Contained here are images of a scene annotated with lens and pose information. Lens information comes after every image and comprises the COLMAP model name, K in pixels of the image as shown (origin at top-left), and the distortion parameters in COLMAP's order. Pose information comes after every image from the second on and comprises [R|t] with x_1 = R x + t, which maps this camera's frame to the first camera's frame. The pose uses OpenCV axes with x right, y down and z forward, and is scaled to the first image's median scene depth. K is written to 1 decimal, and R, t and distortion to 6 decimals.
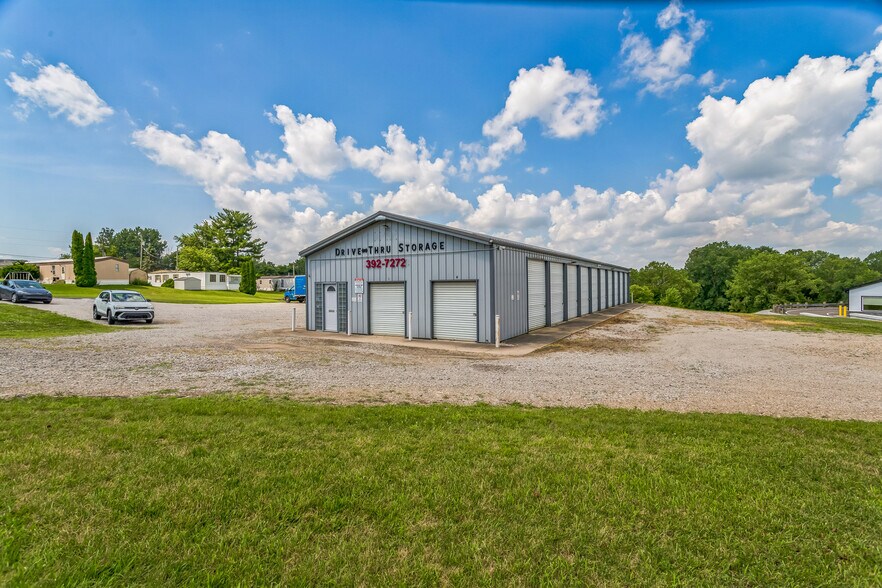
lens RADIAL K [[412.7, 0, 438.8], [0, 412.7, 282.0], [0, 0, 1]] dist [0.004466, 0.000216]
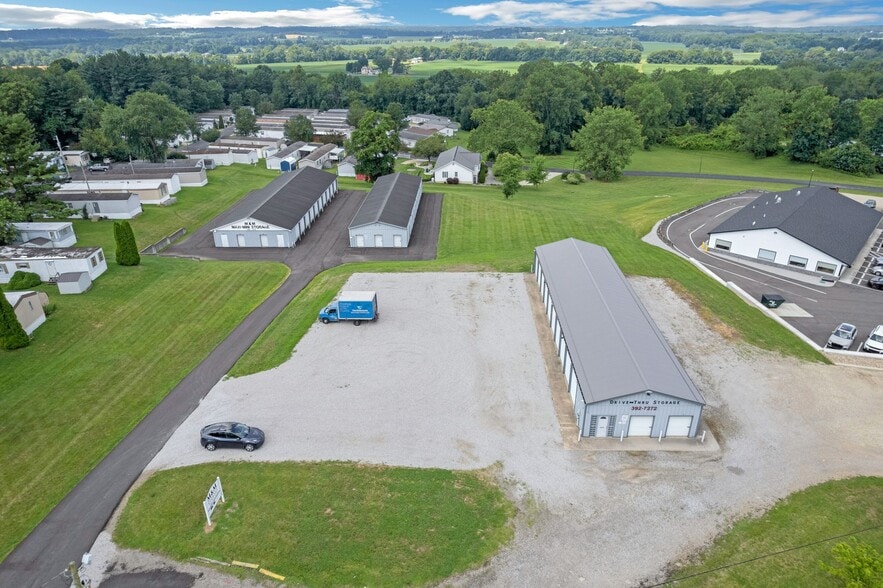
lens RADIAL K [[563.8, 0, 441.7], [0, 563.8, 289.2], [0, 0, 1]] dist [-0.076025, 0.068111]
pose [[0.869415, -0.206440, 0.448888, -2.023339], [-0.001657, 0.907304, 0.420472, -1.659622], [-0.494080, -0.366308, 0.788481, -0.416354]]
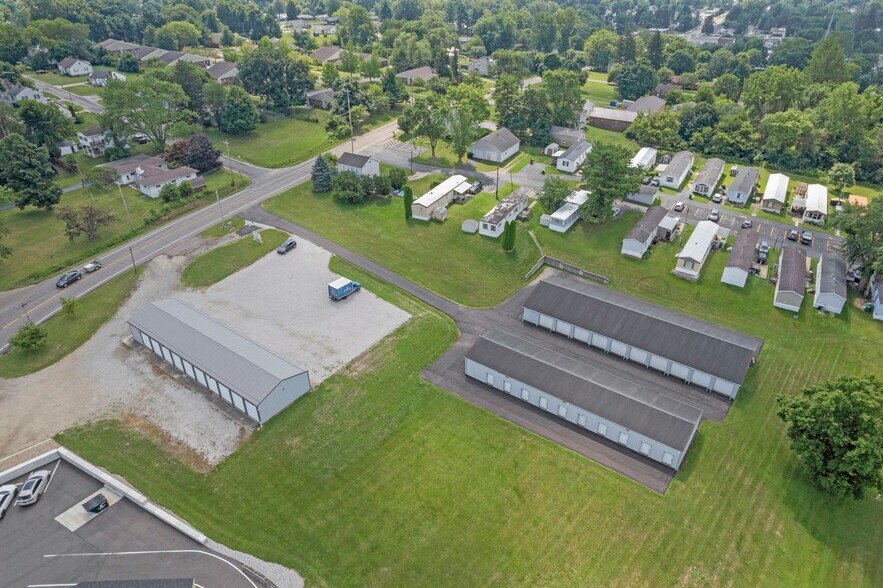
lens RADIAL K [[563.8, 0, 441.7], [0, 563.8, 289.2], [0, 0, 1]] dist [-0.076025, 0.068111]
pose [[-0.073747, 0.522572, -0.849400, 4.433089], [0.010841, 0.852089, 0.523285, -3.245838], [0.997218, 0.029382, -0.068504, 4.353931]]
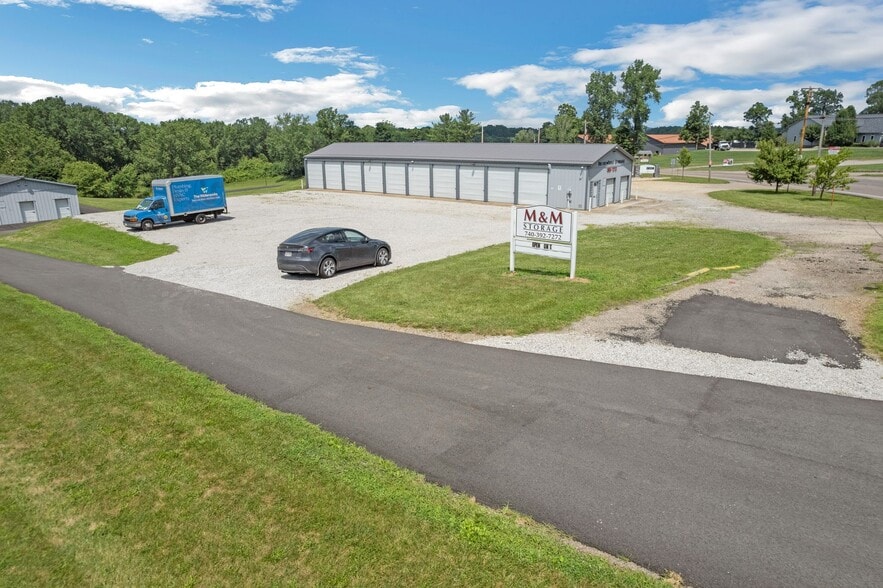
lens RADIAL K [[563.8, 0, 441.7], [0, 563.8, 289.2], [0, 0, 1]] dist [-0.076025, 0.068111]
pose [[0.124058, -0.259799, 0.957661, -3.037453], [0.001425, 0.965162, 0.261649, -0.199028], [-0.992274, -0.031095, 0.120107, 1.467807]]
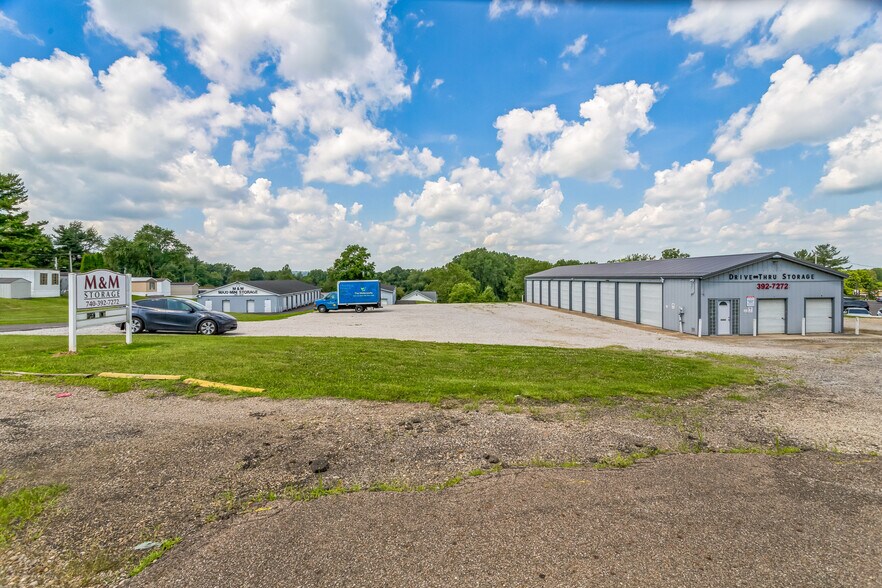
lens RADIAL K [[417.3, 0, 442.1], [0, 417.3, 279.2], [0, 0, 1]] dist [0.003747, 0.001165]
pose [[0.796531, 0.001850, 0.604595, -1.968832], [-0.006332, 0.999966, 0.005283, -0.069476], [-0.604565, -0.008037, 0.796515, 0.503994]]
